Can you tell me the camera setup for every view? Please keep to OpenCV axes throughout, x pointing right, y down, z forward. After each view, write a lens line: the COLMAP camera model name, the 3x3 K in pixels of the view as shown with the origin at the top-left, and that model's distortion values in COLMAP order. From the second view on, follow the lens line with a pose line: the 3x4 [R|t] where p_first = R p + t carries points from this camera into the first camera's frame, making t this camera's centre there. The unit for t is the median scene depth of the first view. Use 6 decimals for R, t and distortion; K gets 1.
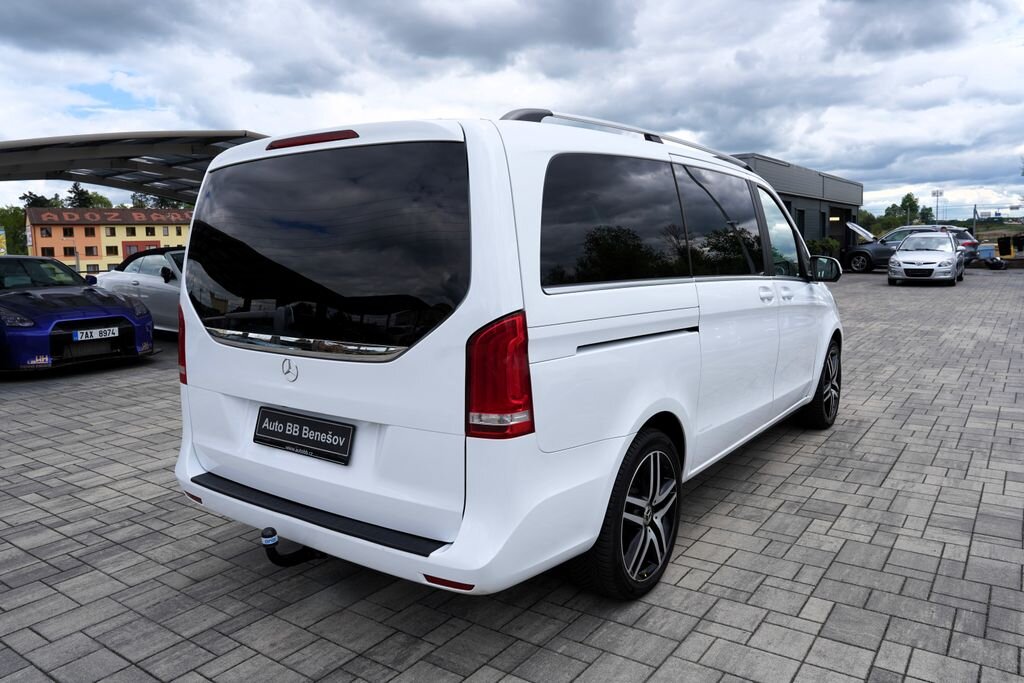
lens RADIAL K [[749.9, 0, 512.0], [0, 749.9, 341.5], [0, 0, 1]] dist [-0.096131, 0.091126]
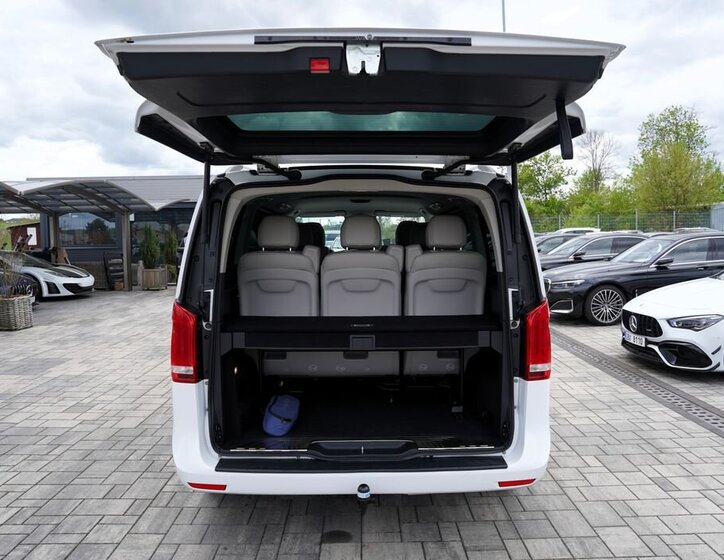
lens RADIAL K [[597.2, 0, 381.5], [0, 597.2, 277.1], [0, 0, 1]] dist [-0.109227, 0.090820]
pose [[0.796933, -0.026199, 0.603499, -0.562134], [0.069006, 0.996467, -0.047866, -0.026898], [-0.600113, 0.079791, 0.795926, 0.109097]]
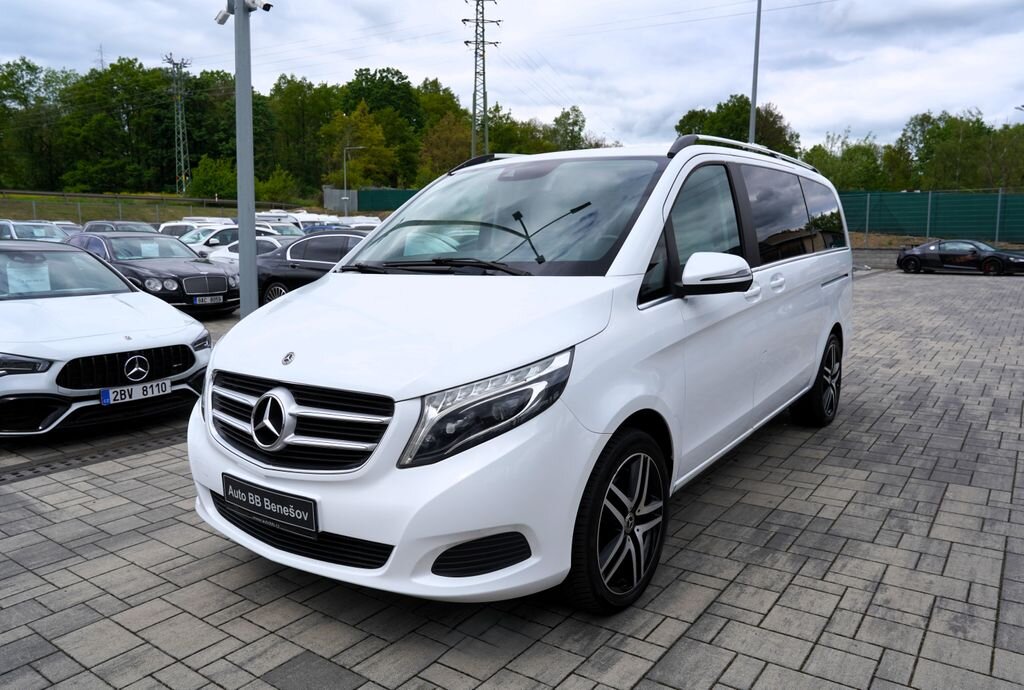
lens RADIAL K [[740.6, 0, 515.8], [0, 740.6, 326.8], [0, 0, 1]] dist [-0.087486, 0.079945]
pose [[-0.999371, 0.031291, 0.016664, 0.299335], [0.034420, 0.968989, 0.244693, -0.290165], [-0.008490, 0.245113, -0.969457, 2.230383]]
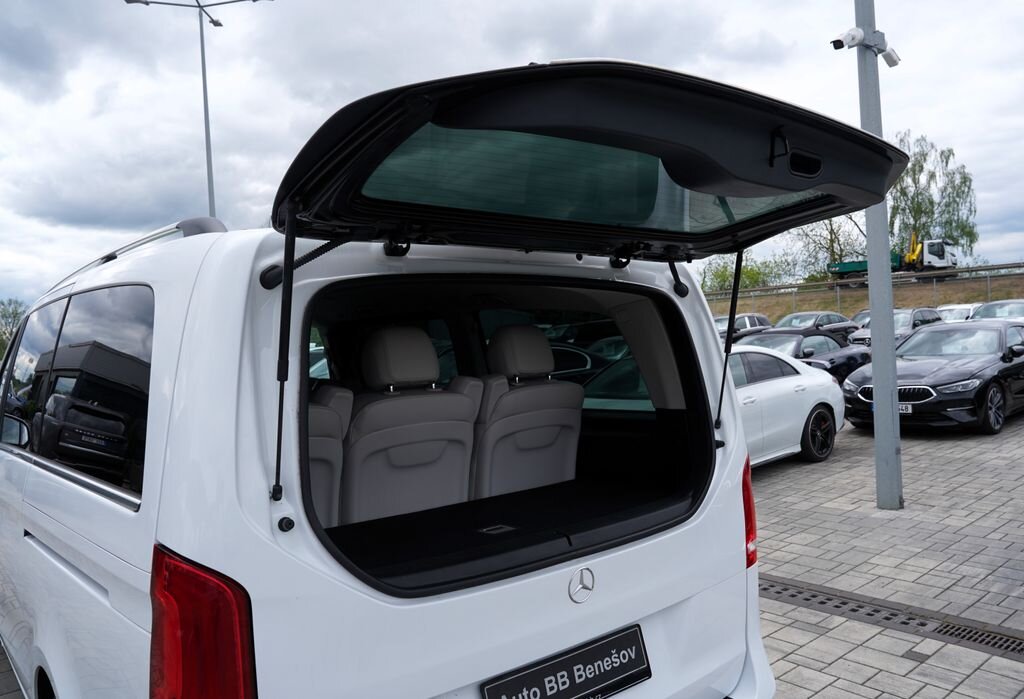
lens RADIAL K [[758.4, 0, 529.8], [0, 758.4, 326.9], [0, 0, 1]] dist [-0.097135, 0.075716]
pose [[0.240464, 0.029733, 0.970203, -0.623398], [0.159608, 0.984714, -0.069736, -0.096908], [-0.957446, 0.171621, 0.232042, 0.542910]]
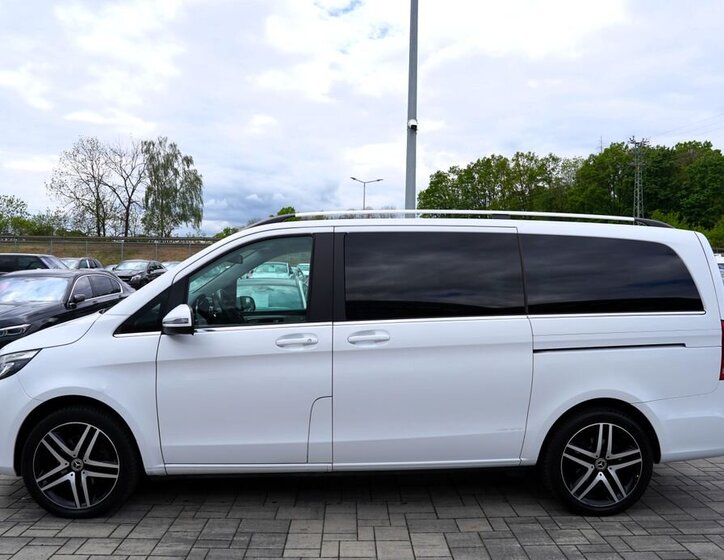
lens RADIAL K [[577.9, 0, 364.5], [0, 577.9, 271.0], [0, 0, 1]] dist [-0.102490, 0.071674]
pose [[-0.598240, 0.022948, 0.800988, -0.713388], [0.106221, 0.993040, 0.050884, -0.232473], [-0.794245, 0.115523, -0.596514, 1.748659]]
